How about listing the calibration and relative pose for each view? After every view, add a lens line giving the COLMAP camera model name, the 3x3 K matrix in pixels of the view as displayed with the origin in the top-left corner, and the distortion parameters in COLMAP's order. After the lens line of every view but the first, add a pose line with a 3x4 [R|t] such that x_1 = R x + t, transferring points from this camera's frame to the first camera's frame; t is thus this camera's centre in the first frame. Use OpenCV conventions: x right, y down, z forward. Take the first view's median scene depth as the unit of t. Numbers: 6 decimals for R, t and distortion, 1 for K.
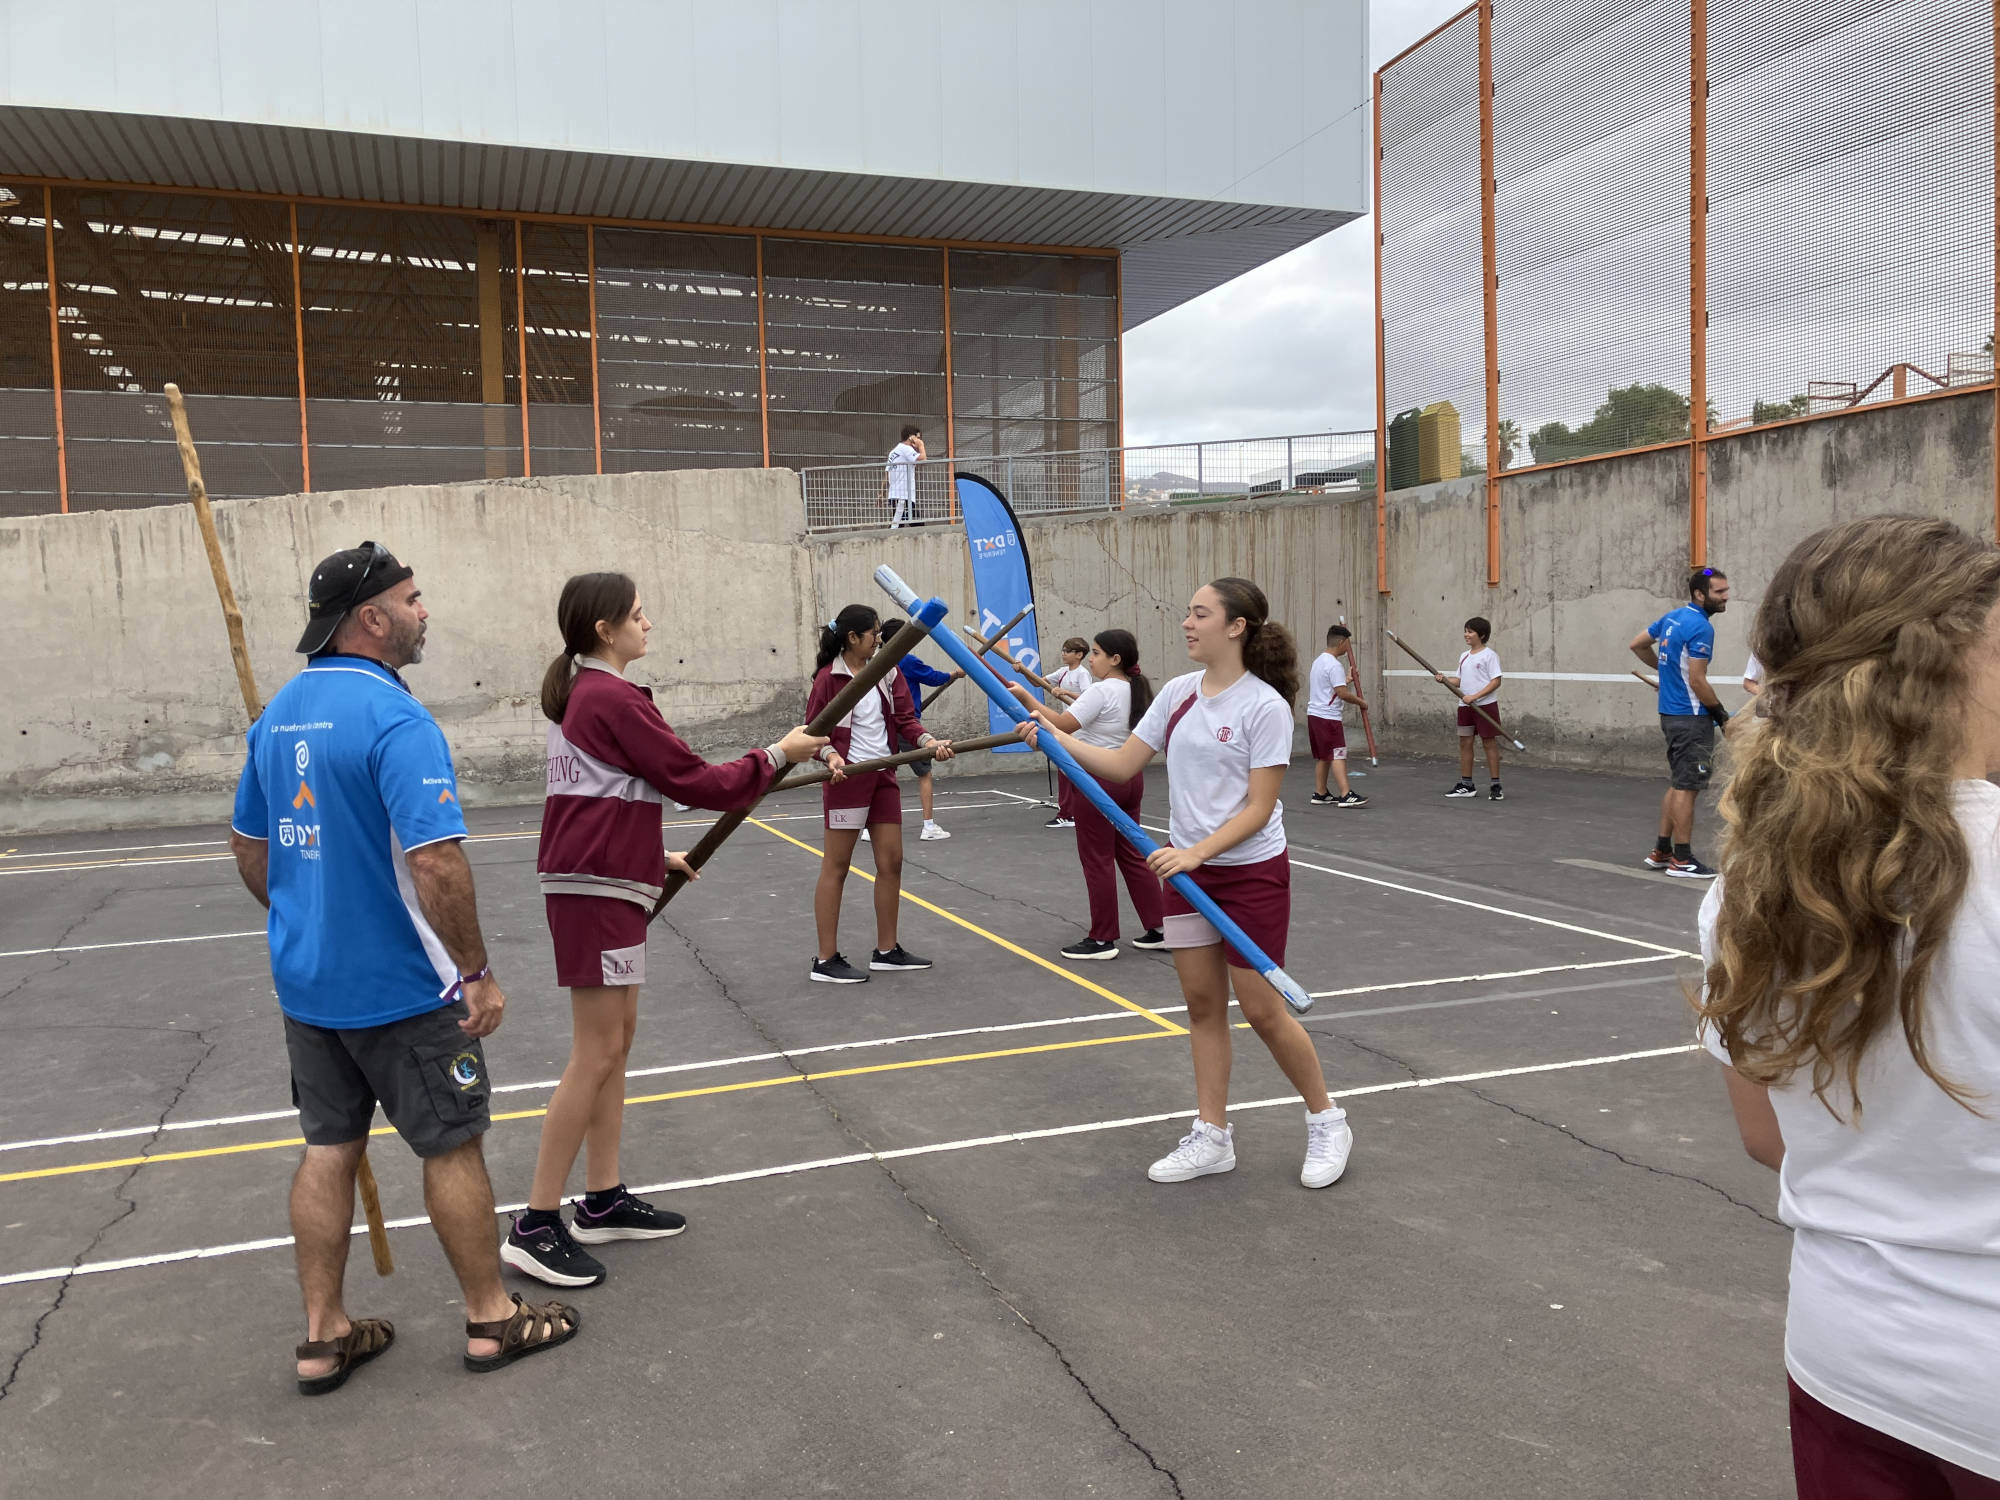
lens RADIAL K [[1573.9, 0, 971.1], [0, 1573.9, 744.3], [0, 0, 1]] dist [0.009011, -0.001734]
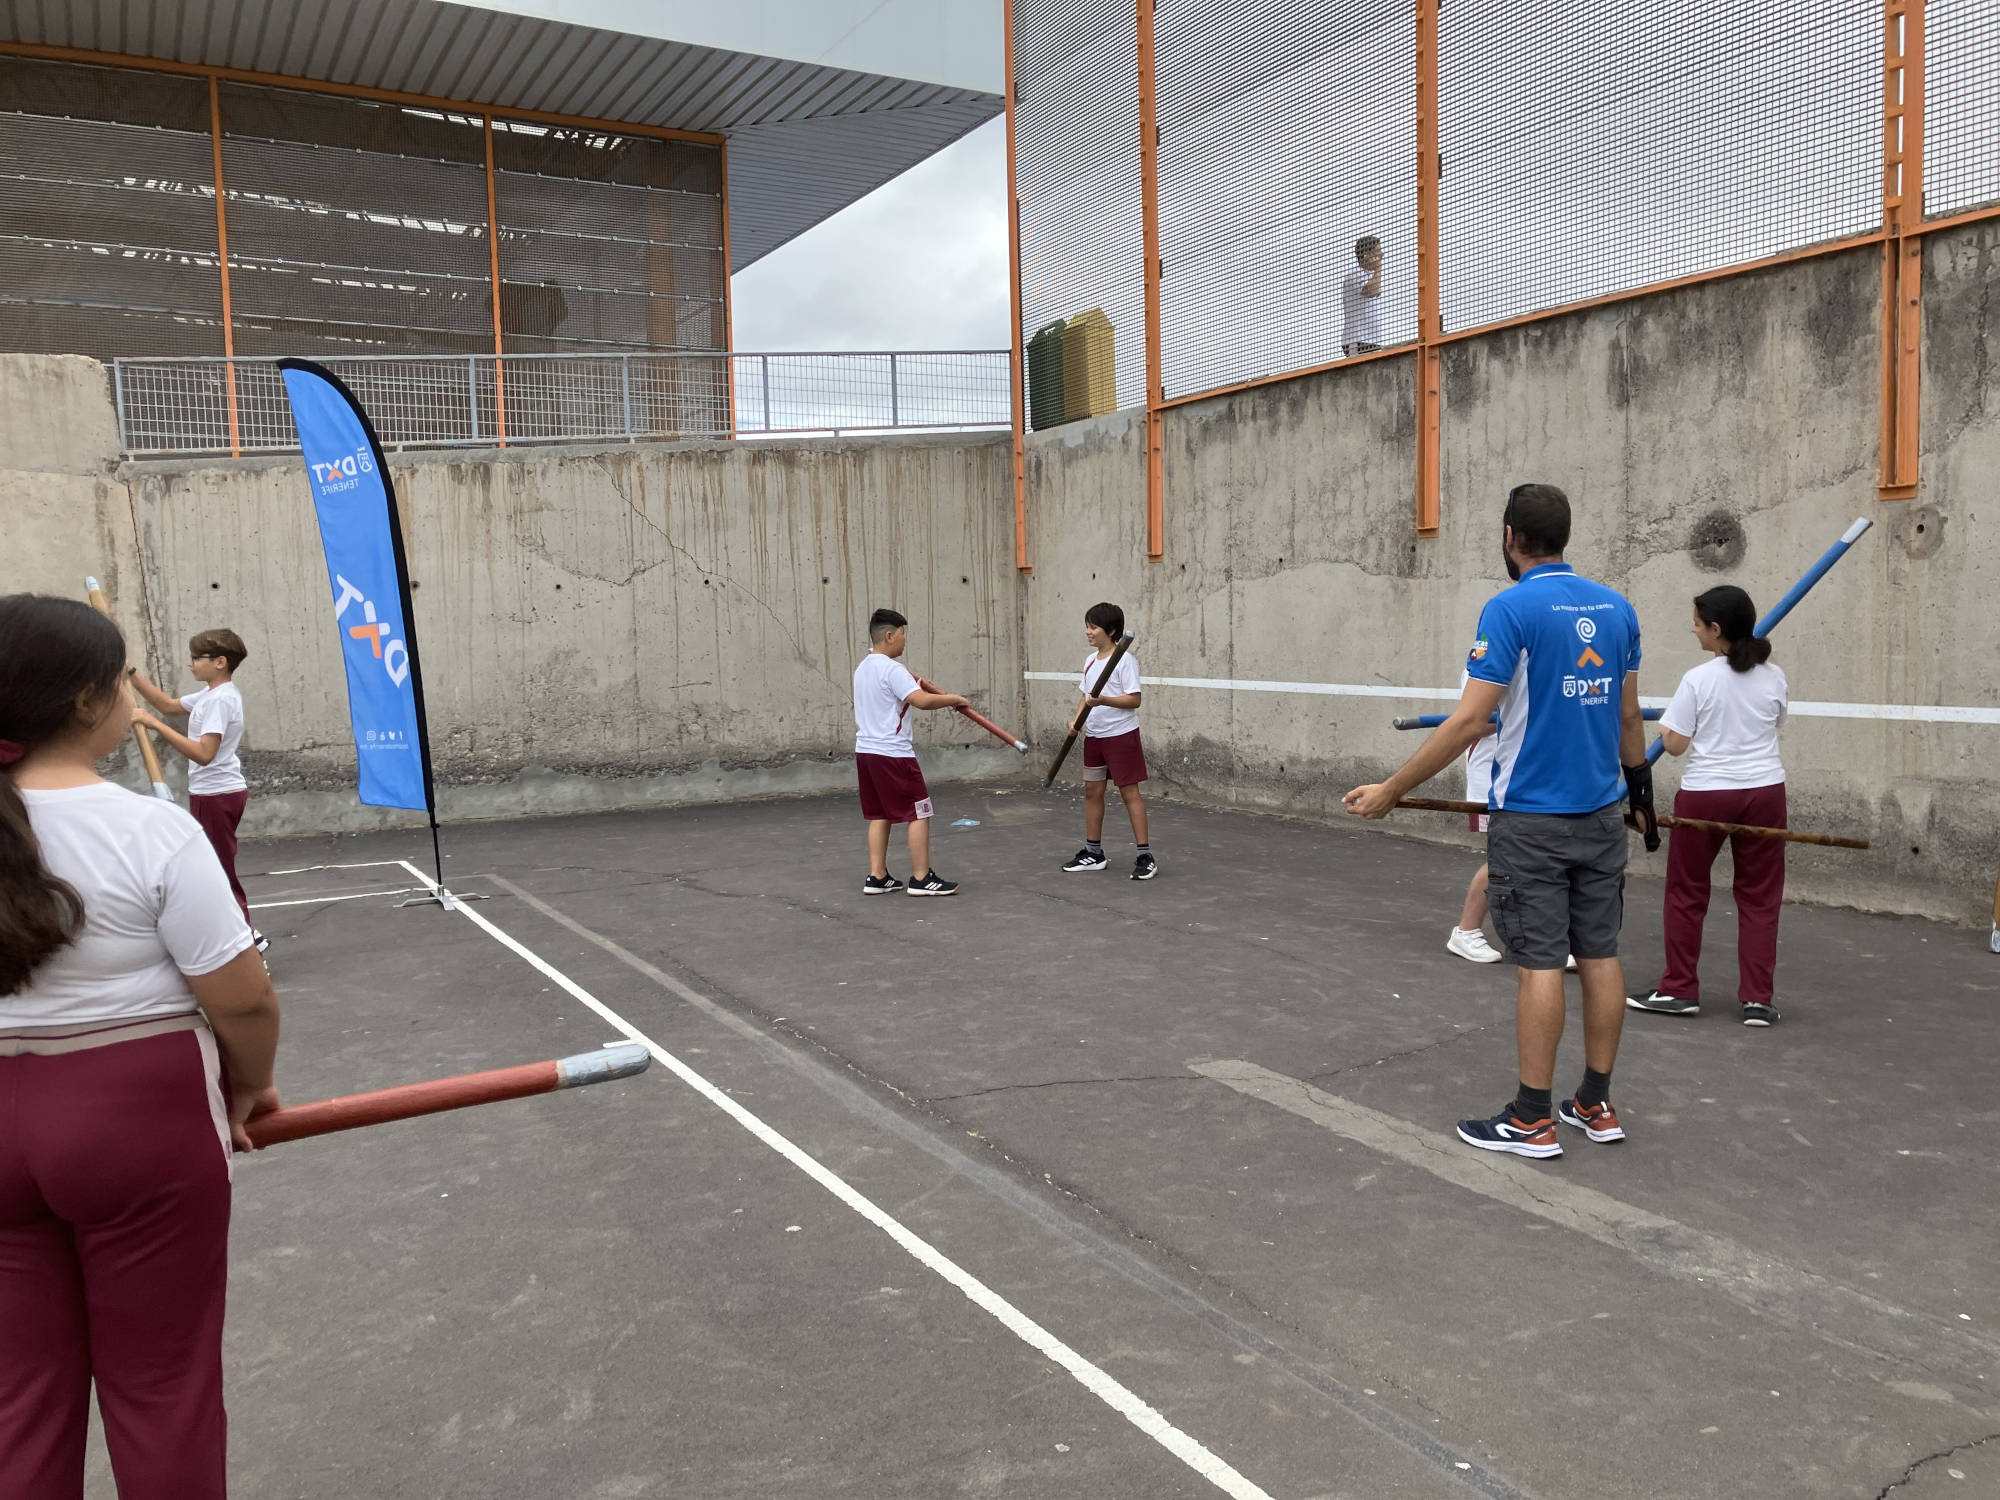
lens RADIAL K [[1537.1, 0, 985.2], [0, 1537.1, 757.9], [0, 0, 1]] dist [0.044555, -0.091317]
pose [[0.984138, -0.007231, 0.177255, 0.134898], [0.004011, 0.999821, 0.018515, -0.023457], [-0.177357, -0.017511, 0.983991, 0.330092]]
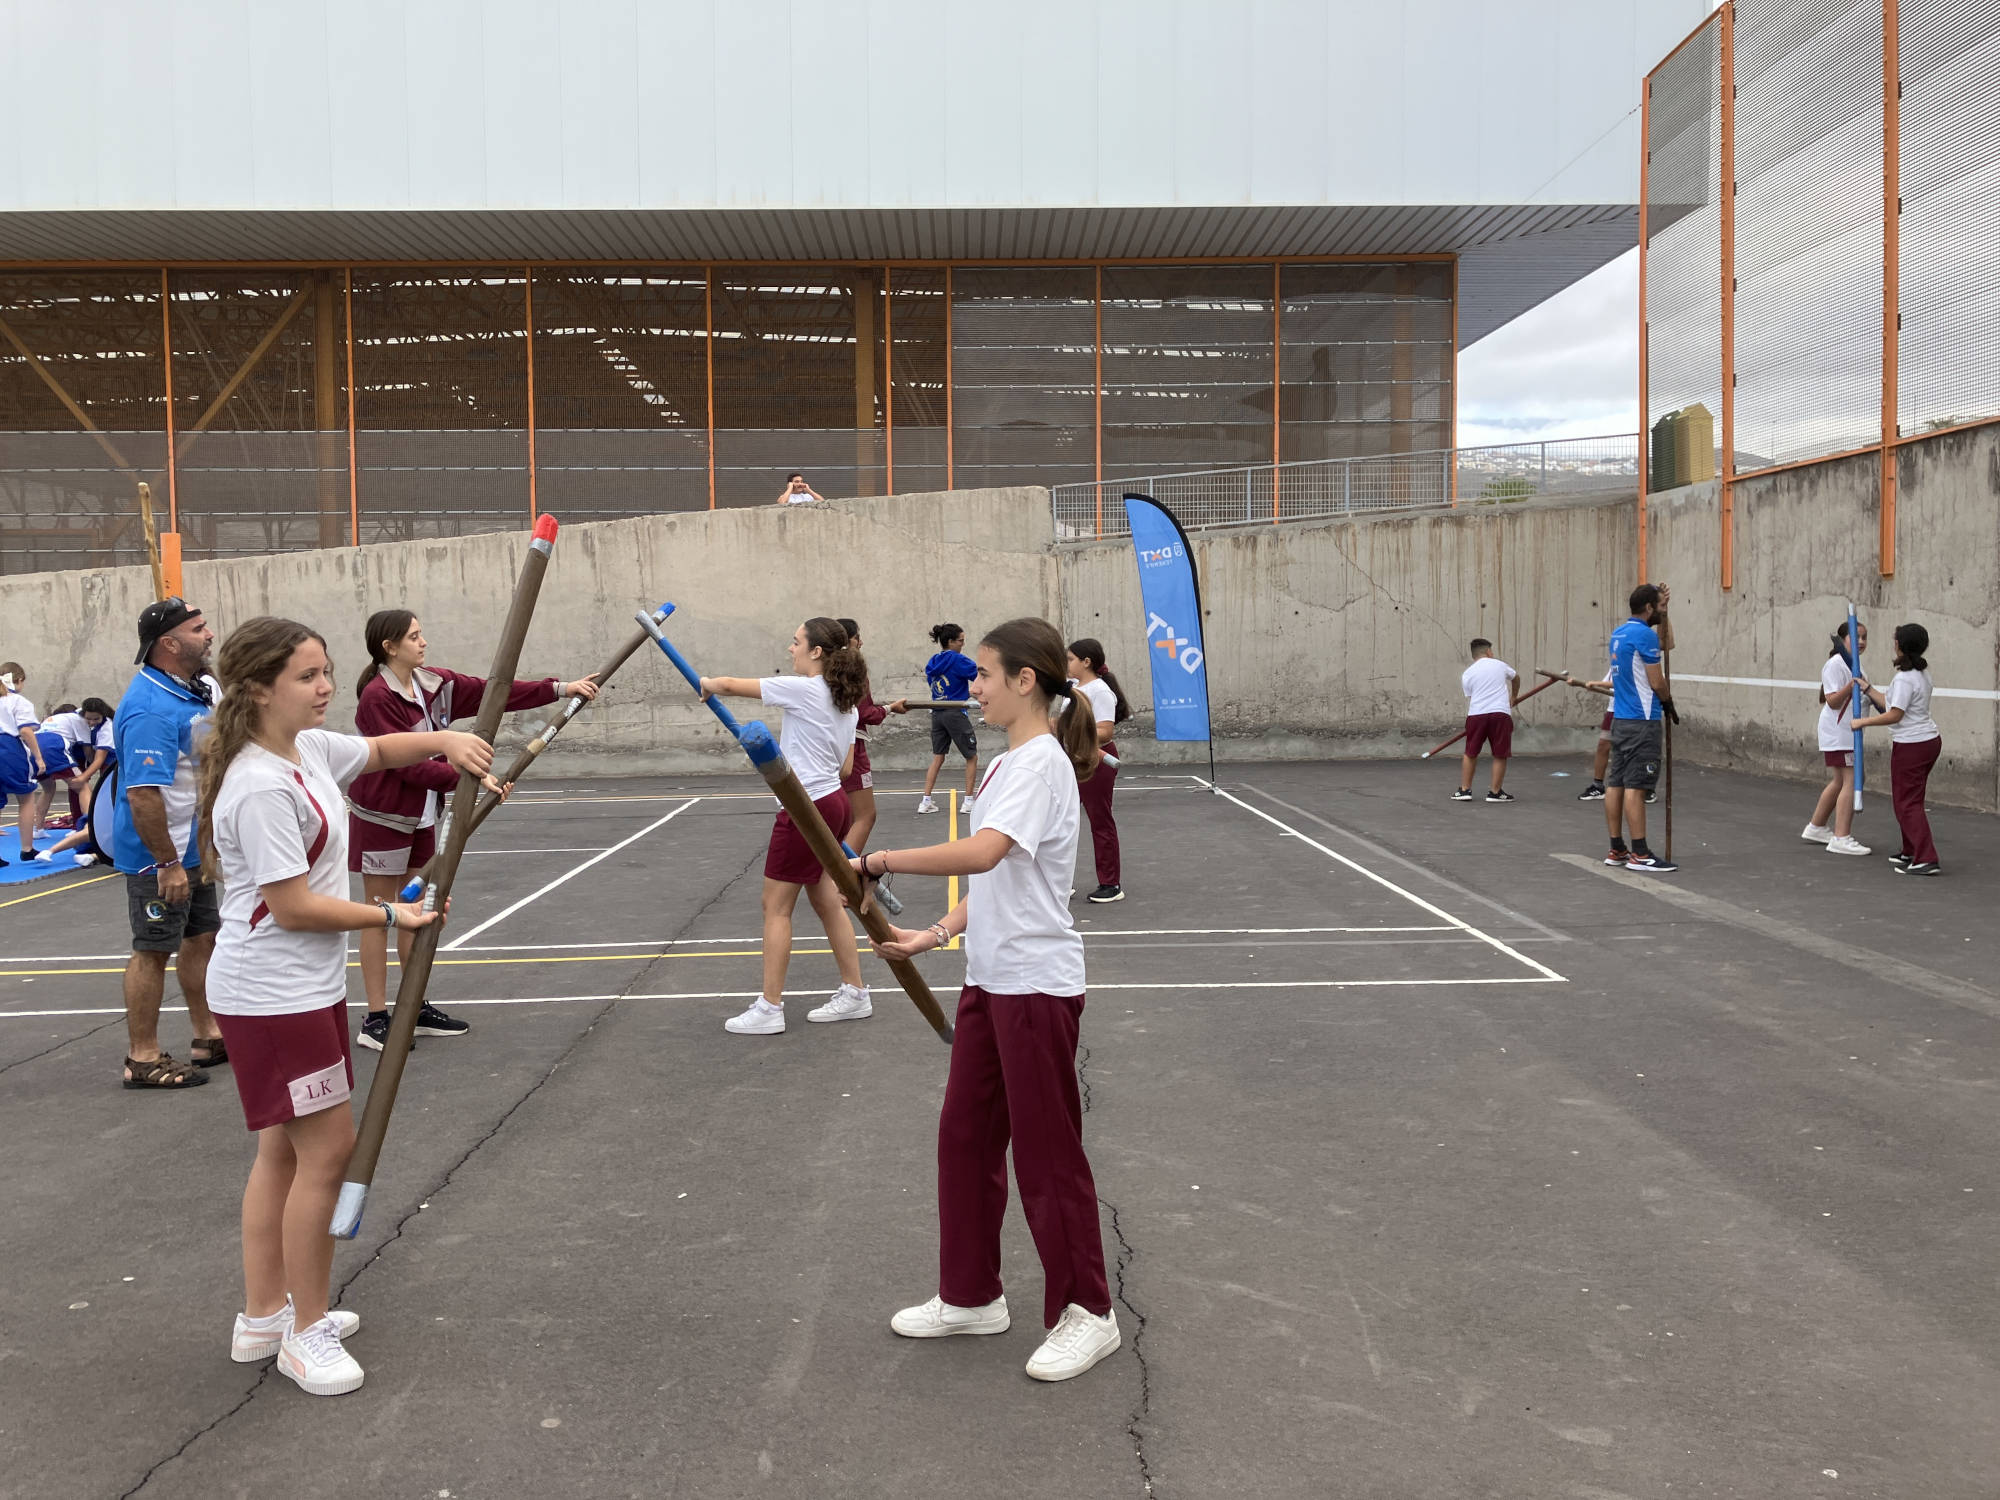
lens RADIAL K [[1537.1, 0, 985.2], [0, 1537.1, 757.9], [0, 0, 1]] dist [0.044555, -0.091317]
pose [[0.949861, 0.035696, -0.310627, 0.206976], [-0.030269, 0.999294, 0.022273, -0.002938], [0.311203, -0.011754, 0.950271, -0.075669]]
